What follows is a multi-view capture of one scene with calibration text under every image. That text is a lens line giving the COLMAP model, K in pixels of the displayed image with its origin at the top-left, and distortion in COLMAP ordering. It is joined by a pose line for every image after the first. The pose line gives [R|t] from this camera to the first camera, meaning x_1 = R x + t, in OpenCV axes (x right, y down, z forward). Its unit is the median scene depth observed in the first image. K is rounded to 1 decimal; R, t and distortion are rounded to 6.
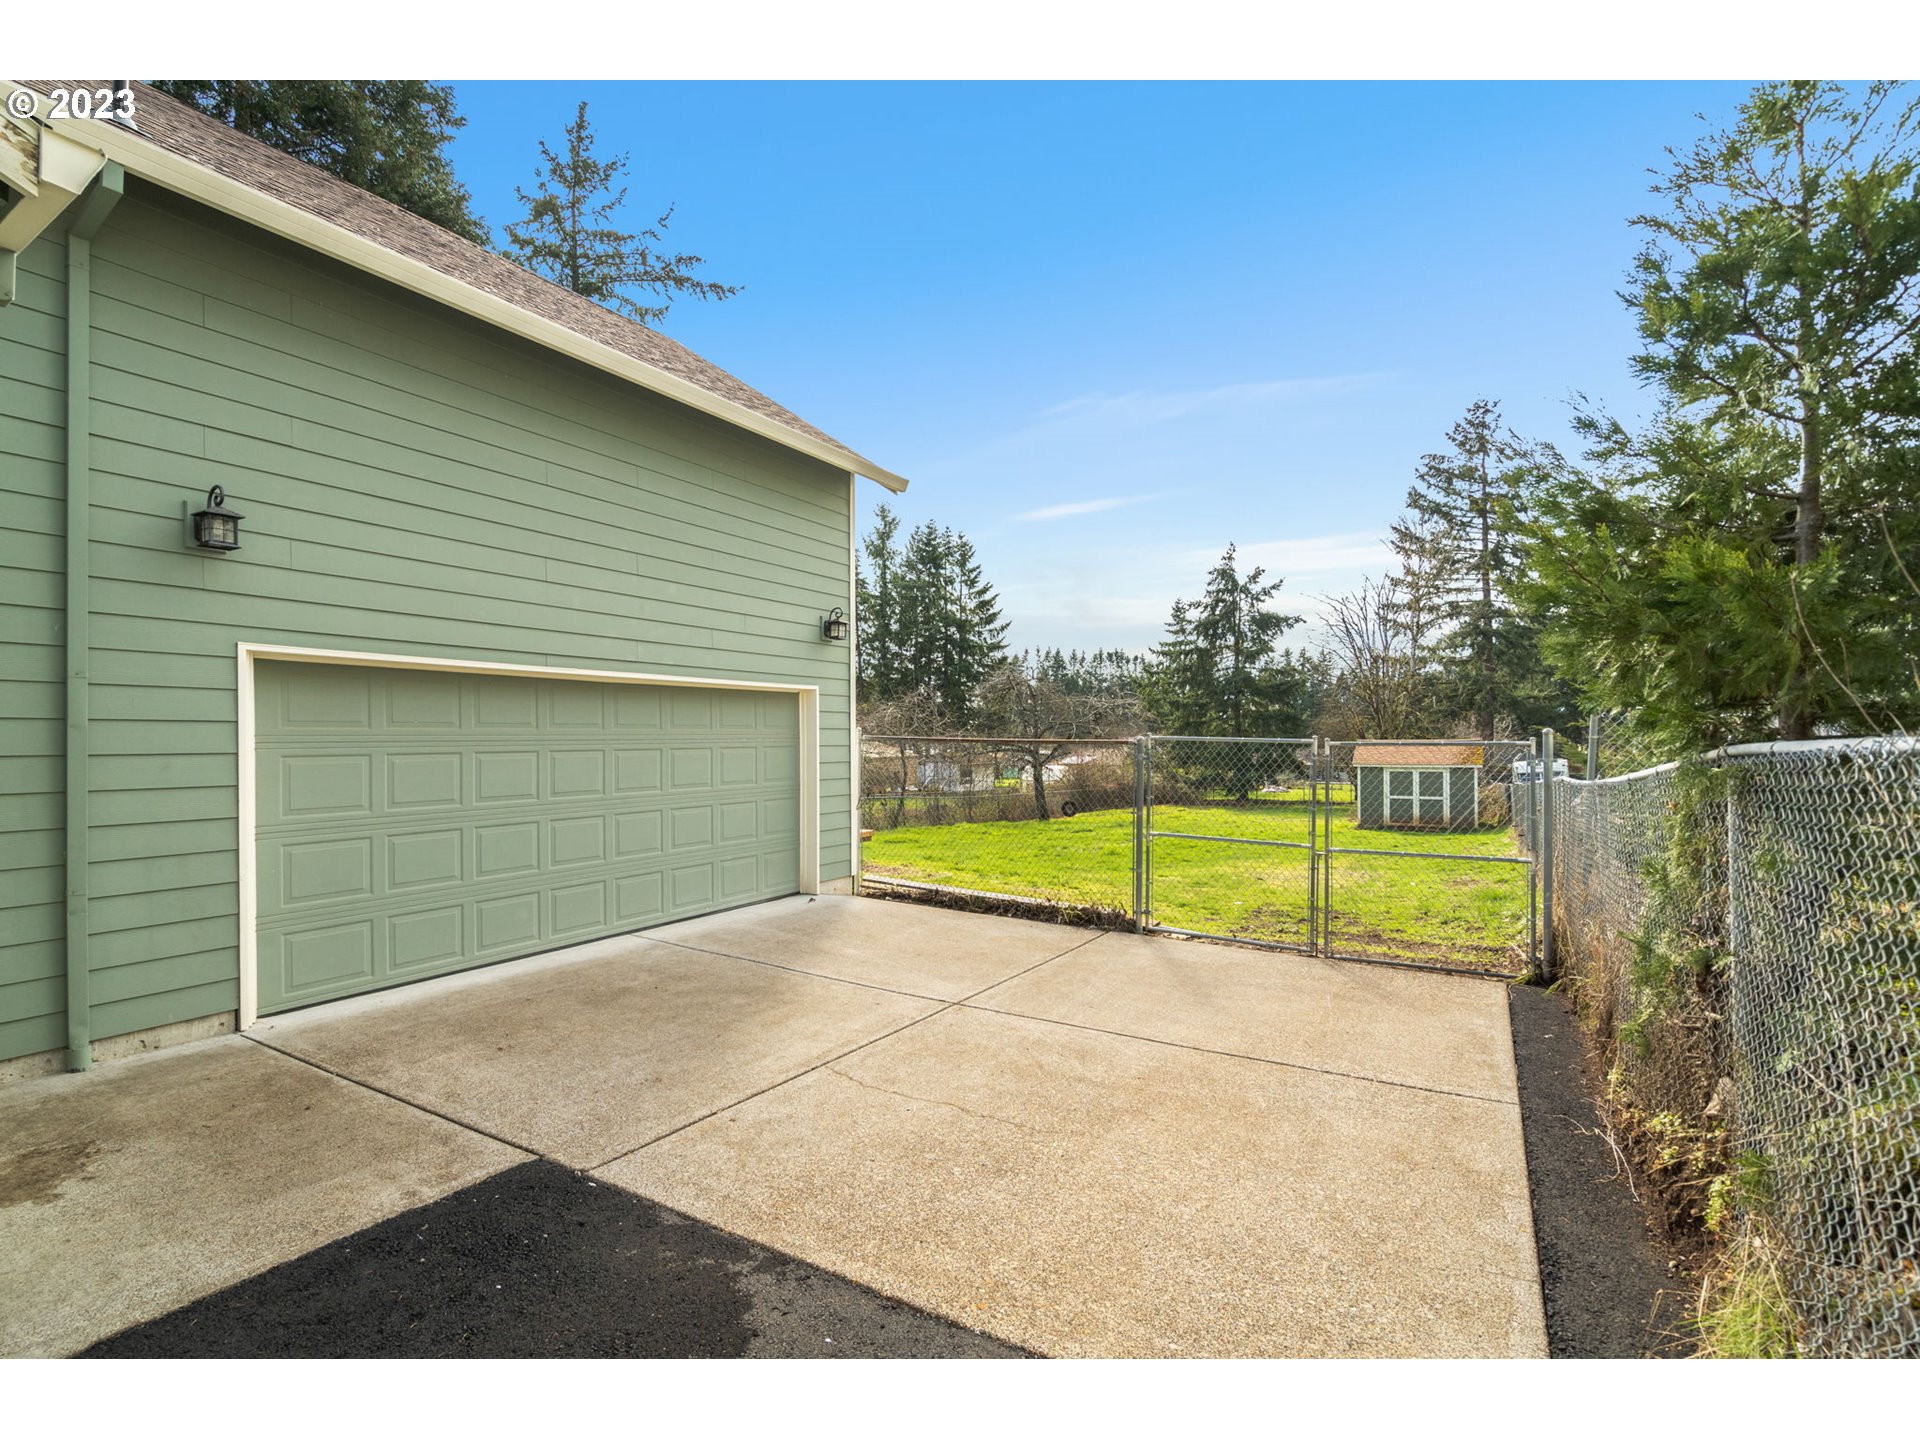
lens RADIAL K [[874.5, 0, 967.4], [0, 874.5, 735.6], [0, 0, 1]] dist [0.000159, 0.004958]
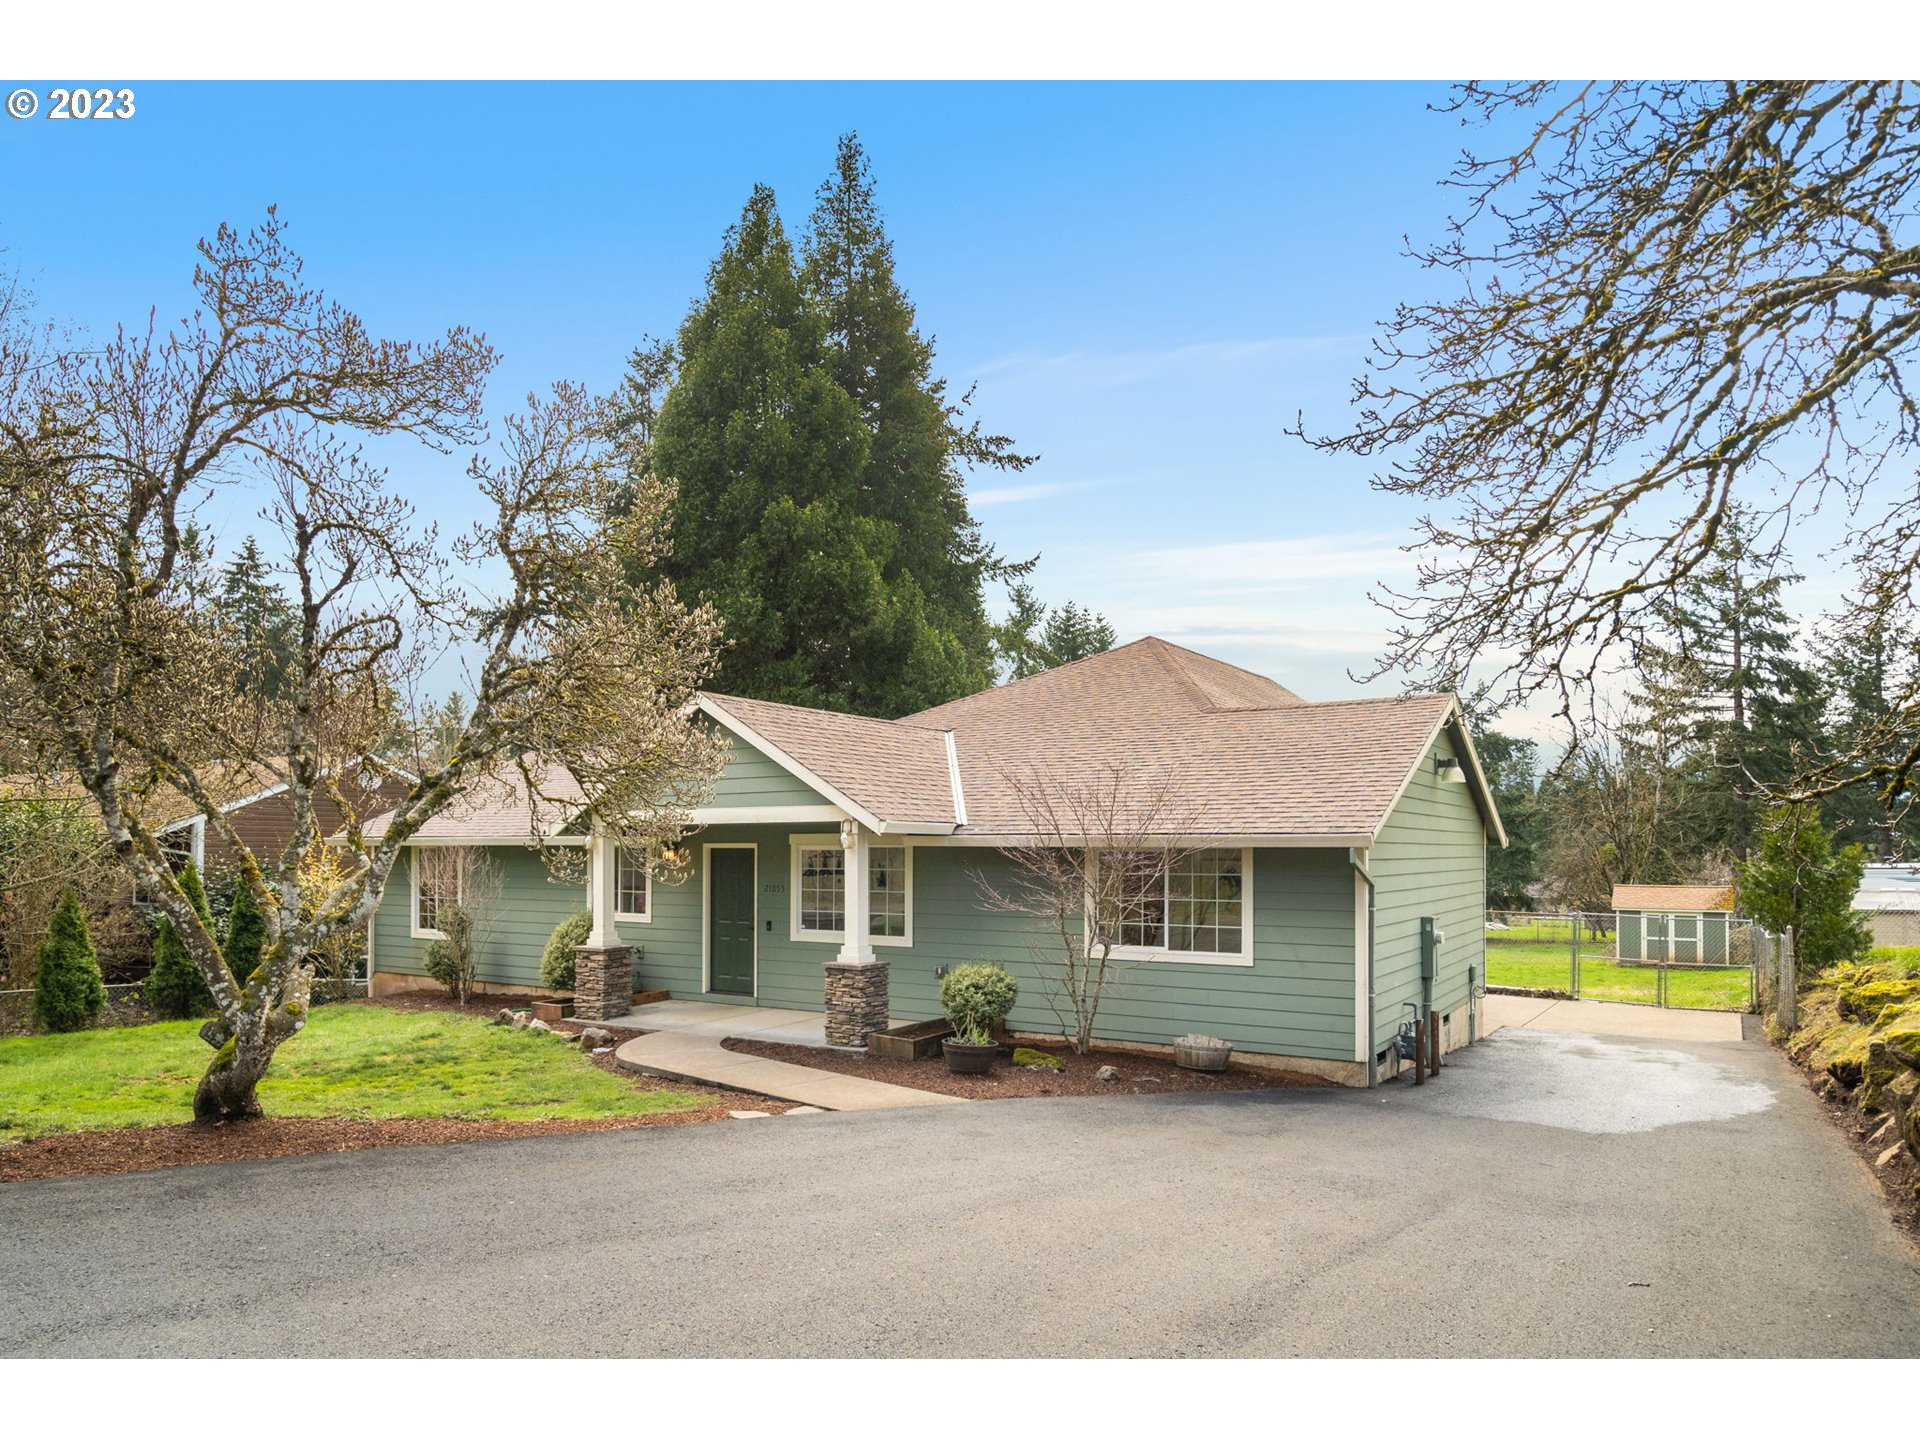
lens RADIAL K [[1223.6, 0, 982.3], [0, 1223.6, 838.3], [0, 0, 1]] dist [0.014749, 0.008767]
pose [[0.999844, 0.006203, -0.016512, -0.165563], [-0.006277, 0.999970, -0.004461, -0.021531], [0.016483, 0.004564, 0.999854, -0.283063]]
